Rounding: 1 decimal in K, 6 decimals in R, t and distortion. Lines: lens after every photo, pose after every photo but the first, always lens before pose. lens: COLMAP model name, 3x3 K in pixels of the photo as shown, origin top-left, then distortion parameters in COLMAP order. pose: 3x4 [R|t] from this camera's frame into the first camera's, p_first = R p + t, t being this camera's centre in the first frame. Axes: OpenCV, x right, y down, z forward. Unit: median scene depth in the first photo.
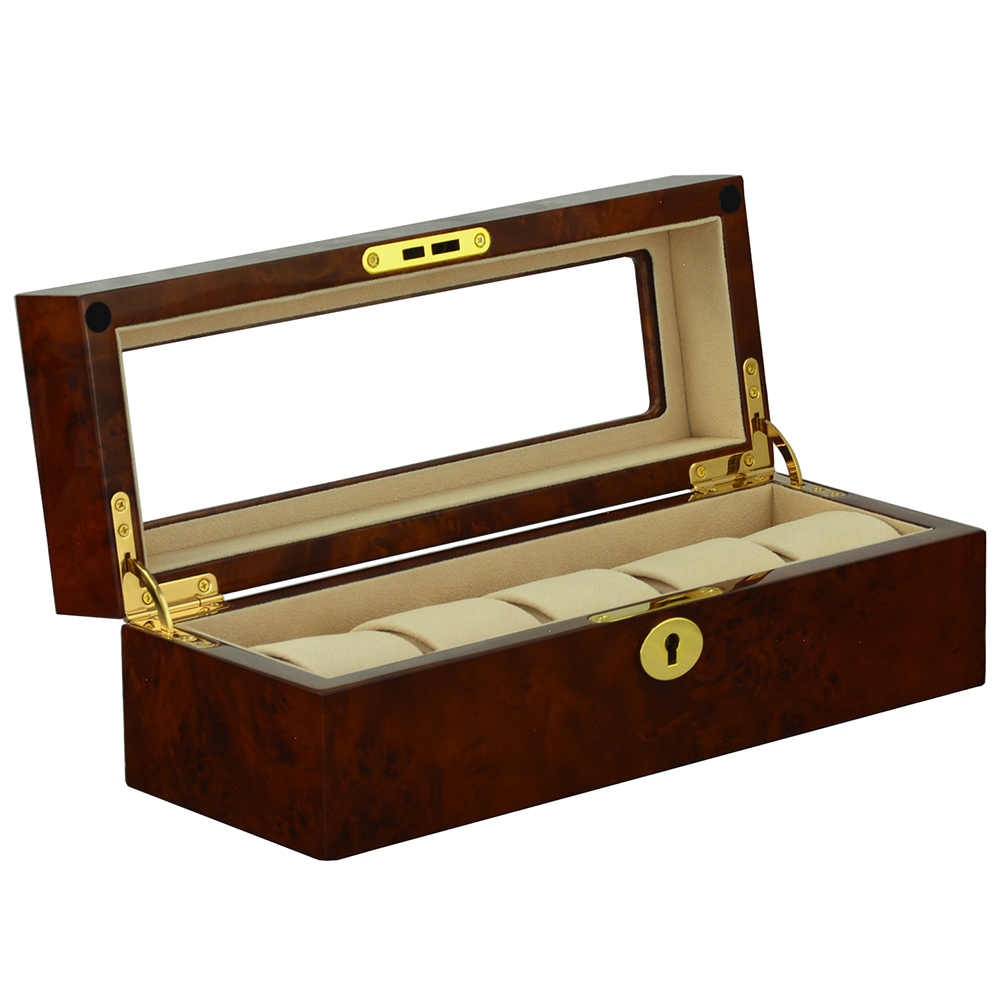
lens RADIAL K [[5846.1, 0, 482.9], [0, 5846.1, 536.8], [0, 0, 1]] dist [1.103664, 0.000000]
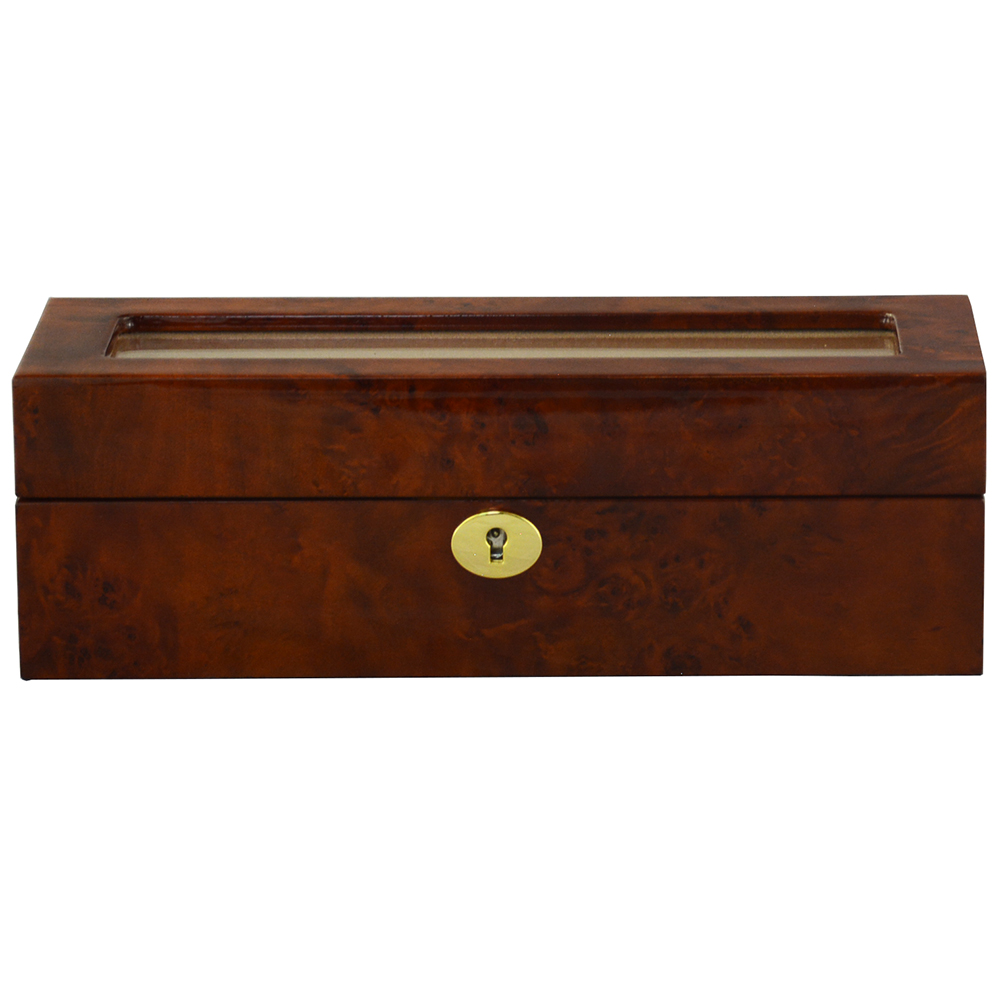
lens RADIAL K [[5846.1, 0, 500.1], [0, 5846.1, 485.2], [0, 0, 1]] dist [1.103664, 0.000000]
pose [[0.751543, 0.168194, -0.637882, 0.611027], [-0.174516, 0.983193, 0.053632, -0.038891], [0.636182, 0.071014, 0.768264, 0.295960]]
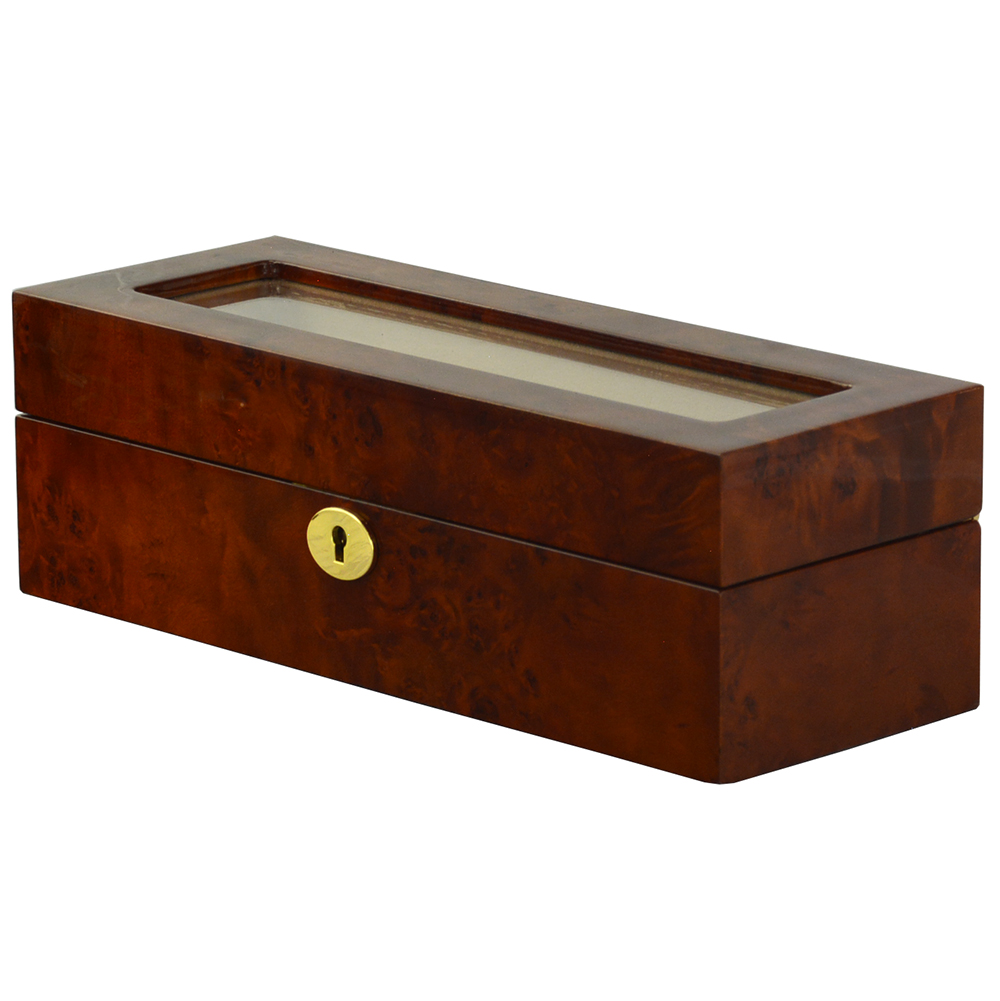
lens RADIAL K [[5852.0, 0, 497.4], [0, 5852.0, 501.5], [0, 0, 1]] dist [1.103664, 0.000000]
pose [[0.089397, 0.261575, -0.961034, 0.865360], [-0.260030, 0.937563, 0.230999, -0.193048], [0.961453, 0.229247, 0.151832, 0.884280]]
